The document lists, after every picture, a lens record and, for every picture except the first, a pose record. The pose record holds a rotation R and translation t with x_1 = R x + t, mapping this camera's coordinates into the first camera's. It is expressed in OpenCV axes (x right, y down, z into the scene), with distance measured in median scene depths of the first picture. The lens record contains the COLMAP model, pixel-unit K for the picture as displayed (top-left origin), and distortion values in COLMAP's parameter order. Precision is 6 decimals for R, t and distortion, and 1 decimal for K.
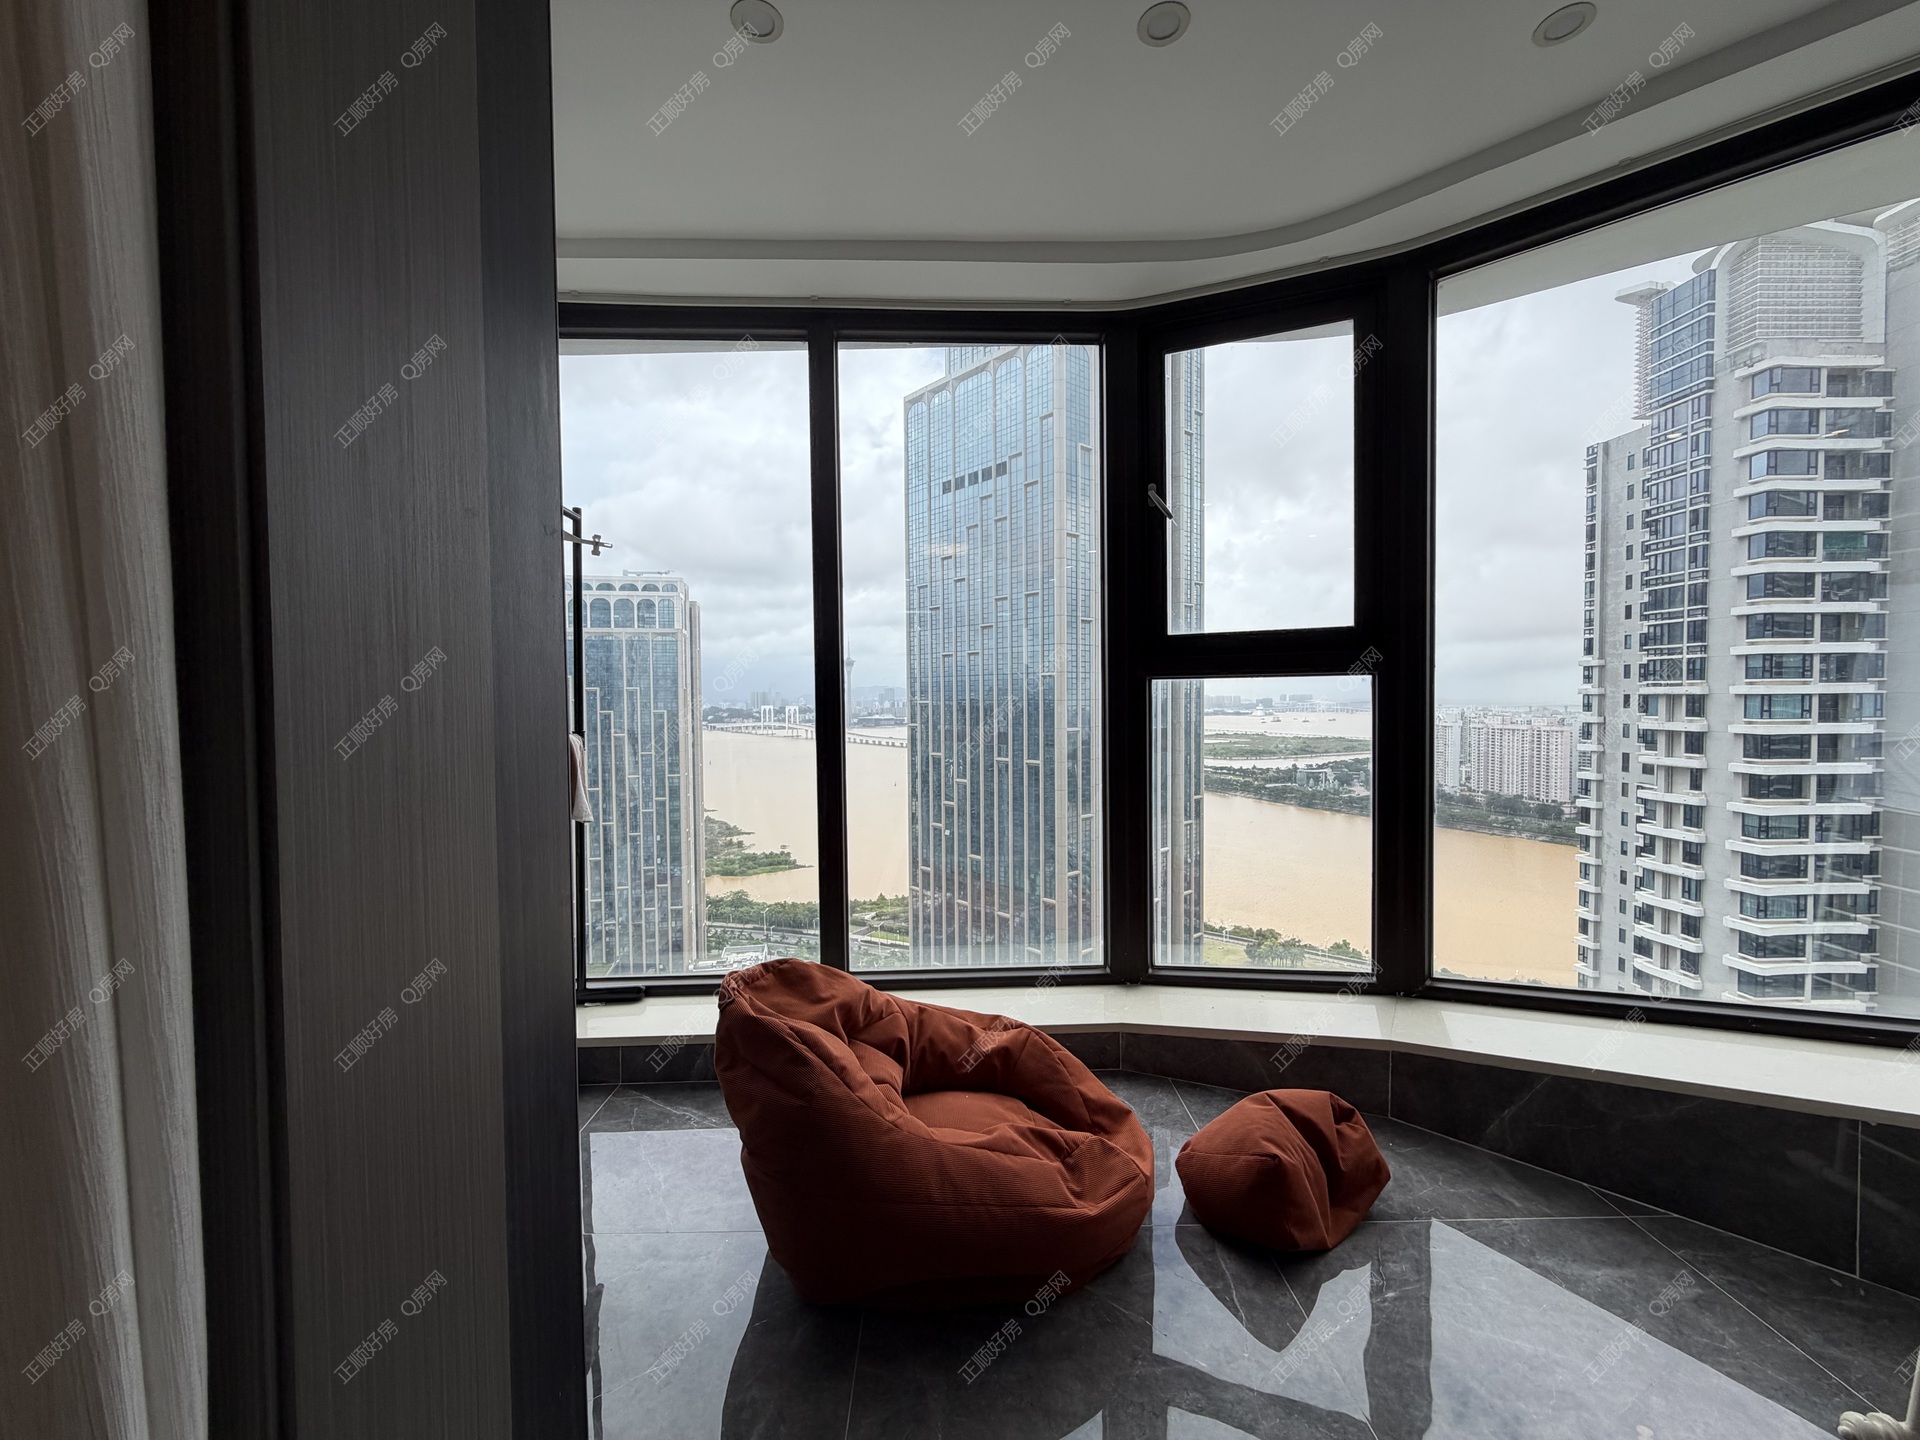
lens RADIAL K [[760.2, 0, 972.8], [0, 760.2, 718.5], [0, 0, 1]] dist [-0.000440, 0.000067]
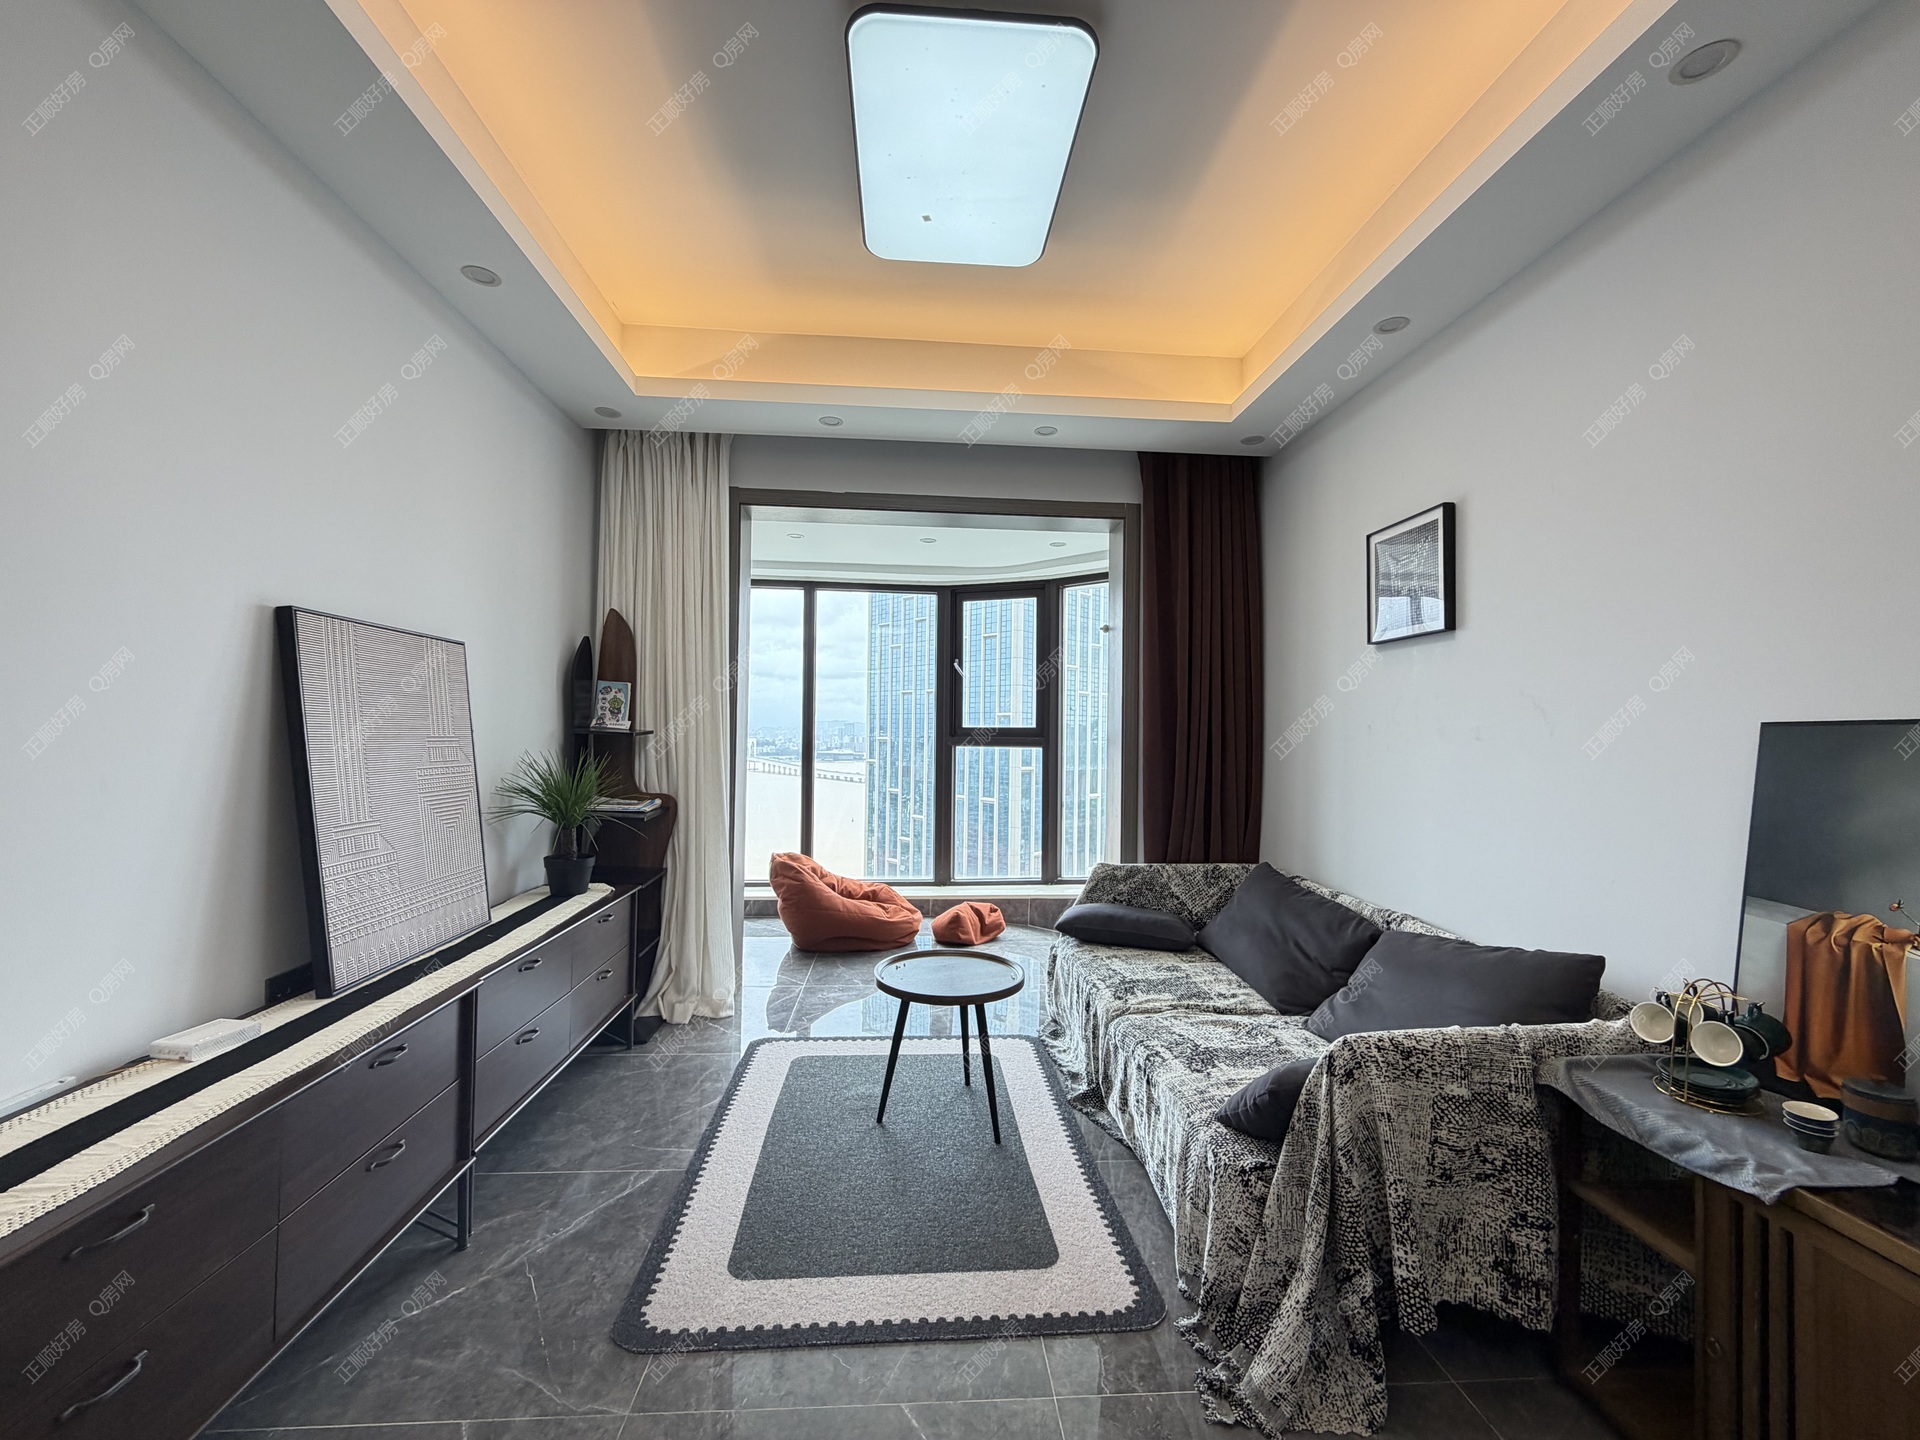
lens RADIAL K [[760.2, 0, 972.8], [0, 760.2, 718.5], [0, 0, 1]] dist [-0.000440, 0.000067]
pose [[0.998325, 0.026557, 0.051391, 0.163113], [-0.024017, 0.998489, -0.049425, -0.025059], [-0.052626, 0.048107, 0.997455, -1.169806]]
